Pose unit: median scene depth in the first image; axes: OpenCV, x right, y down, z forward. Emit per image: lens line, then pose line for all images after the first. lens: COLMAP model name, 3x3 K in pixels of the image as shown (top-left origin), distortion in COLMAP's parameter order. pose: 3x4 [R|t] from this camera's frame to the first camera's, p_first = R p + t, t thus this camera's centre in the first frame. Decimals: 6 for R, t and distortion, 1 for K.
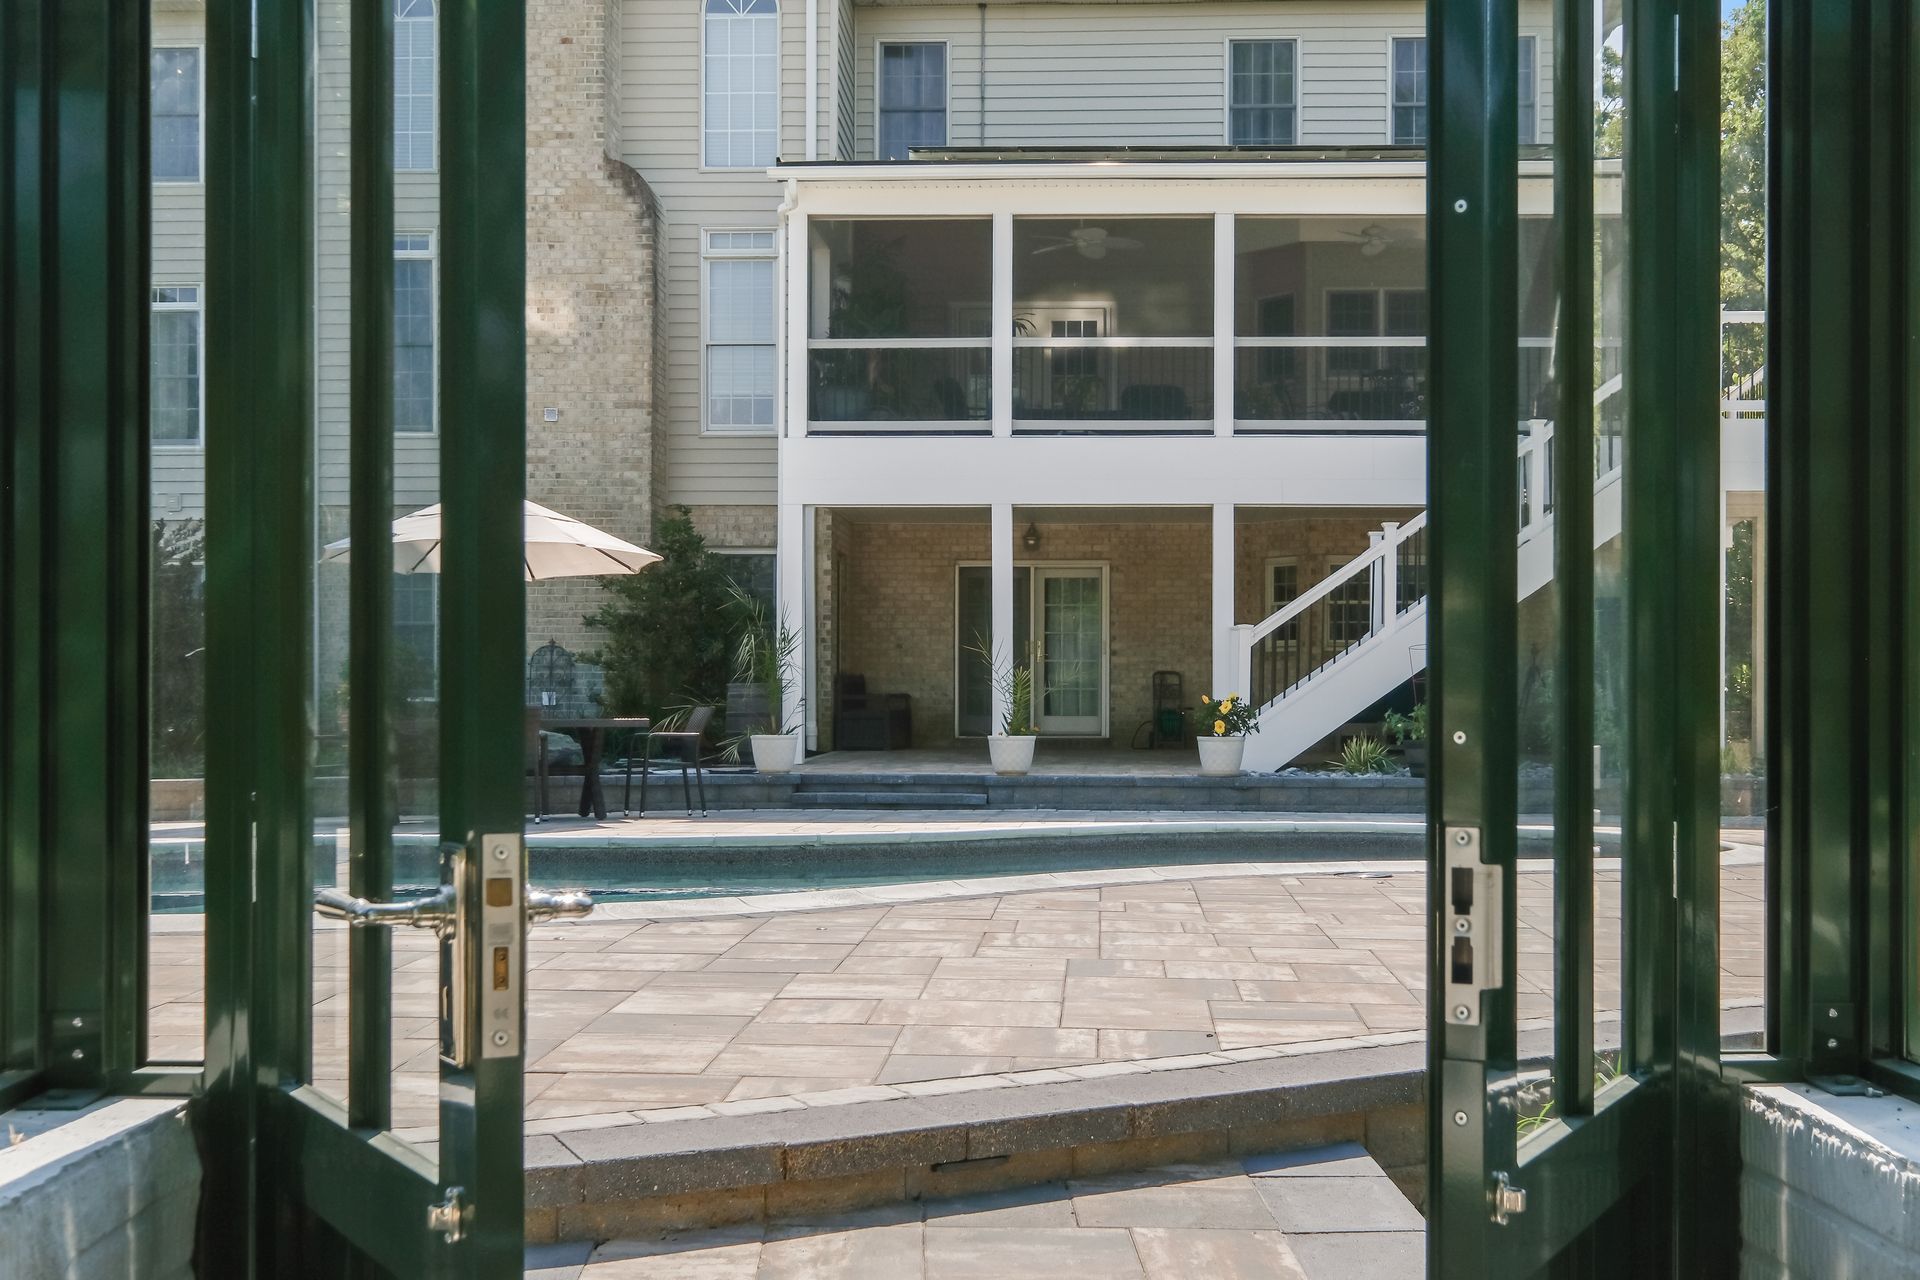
lens RADIAL K [[2207.6, 0, 1031.0], [0, 2207.6, 732.1], [0, 0, 1]] dist [0.014884, 0.004272]
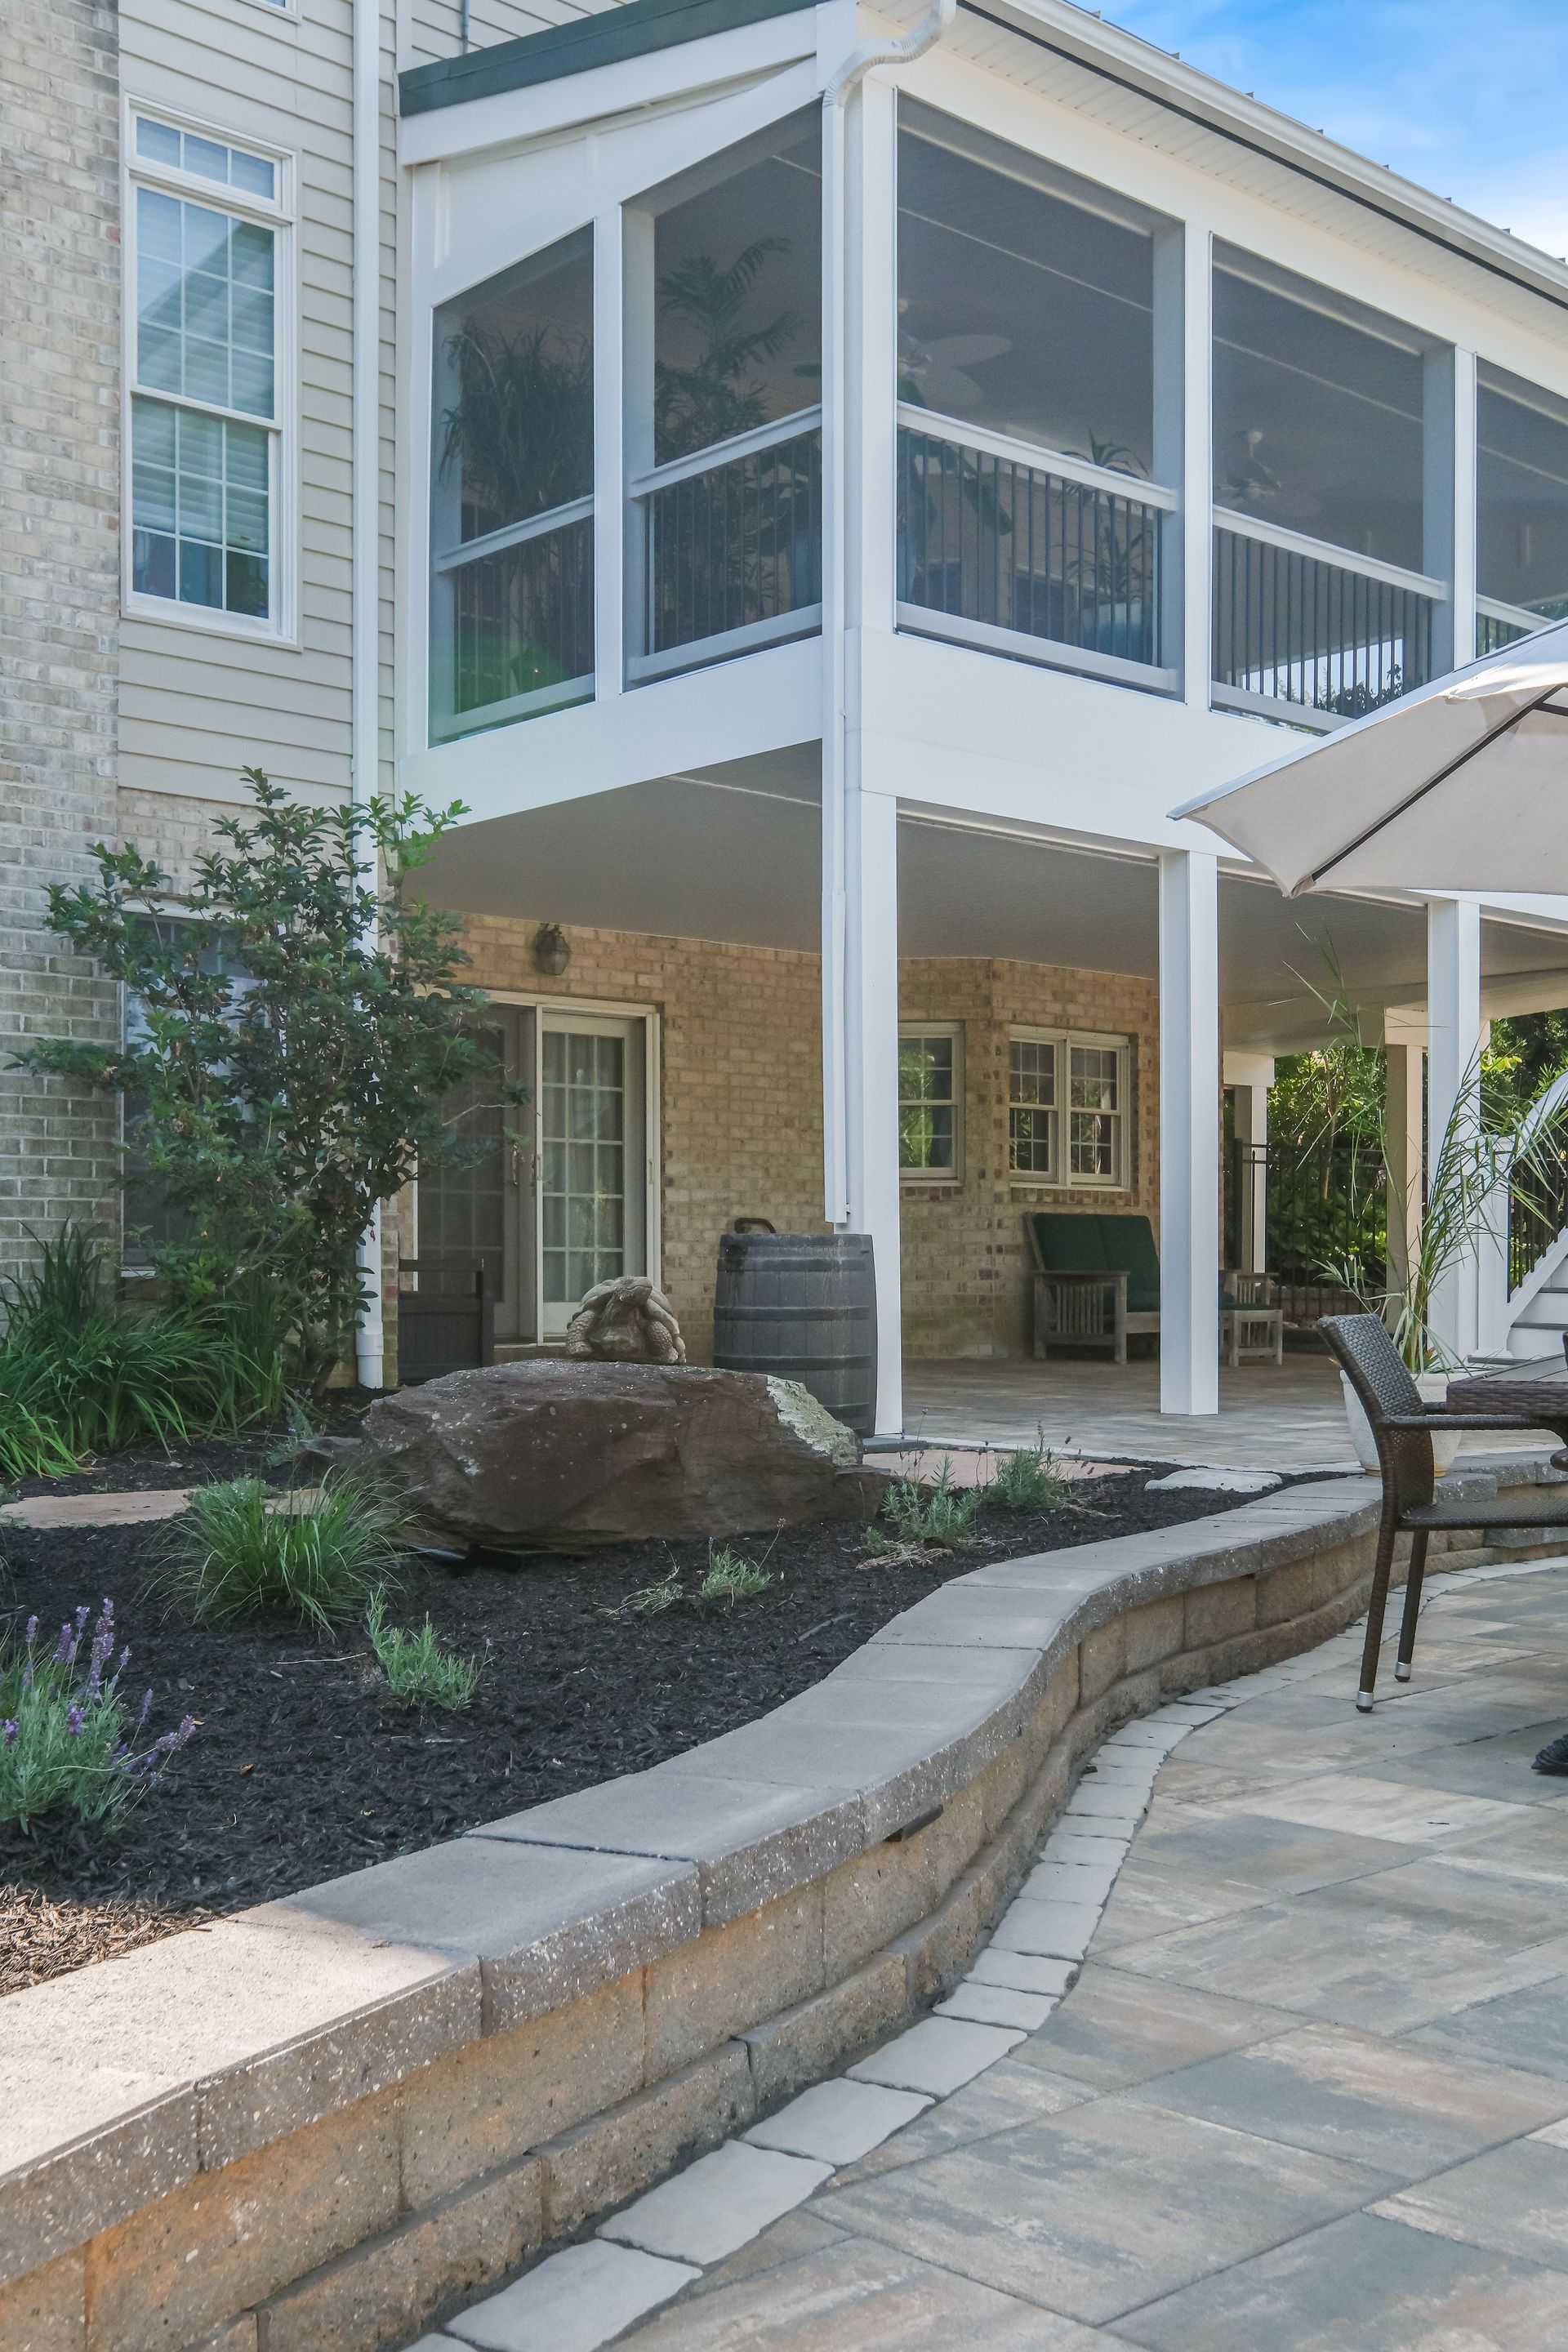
lens RADIAL K [[2472.8, 0, 793.0], [0, 2472.8, 1281.4], [0, 0, 1]] dist [-0.000577, 0.022900]
pose [[0.708485, -0.003957, 0.705714, -0.391426], [0.008110, 0.999964, -0.002535, -0.011415], [-0.705679, 0.007519, 0.708492, 0.614883]]
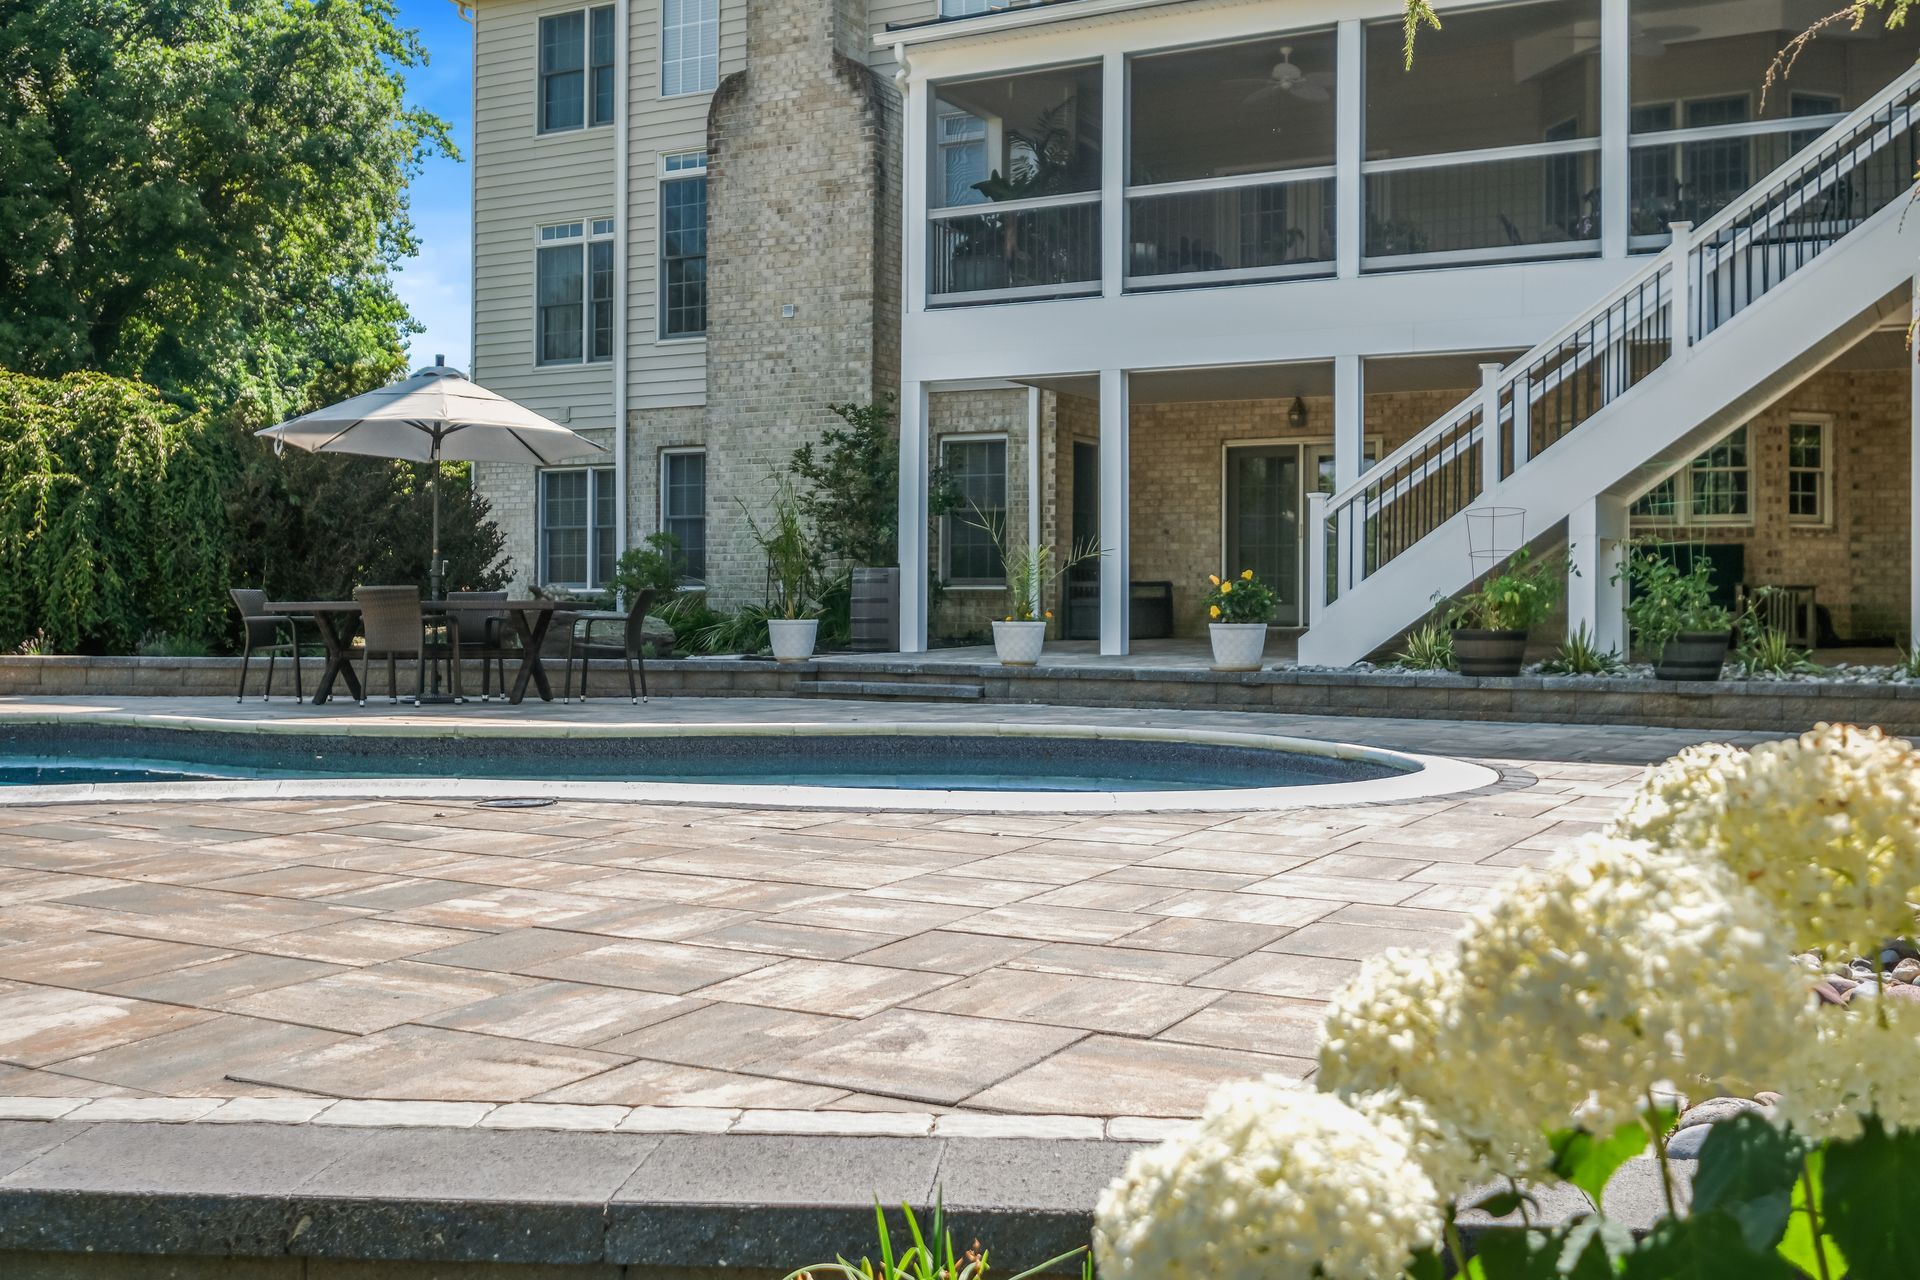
lens RADIAL K [[1938.1, 0, 955.2], [0, 1938.1, 609.7], [0, 0, 1]] dist [0.002193, 0.011704]
pose [[0.899701, 0.001360, -0.436505, 0.248129], [-0.005495, 0.999951, -0.008212, 0.002650], [0.436472, 0.009787, 0.899665, 0.222008]]
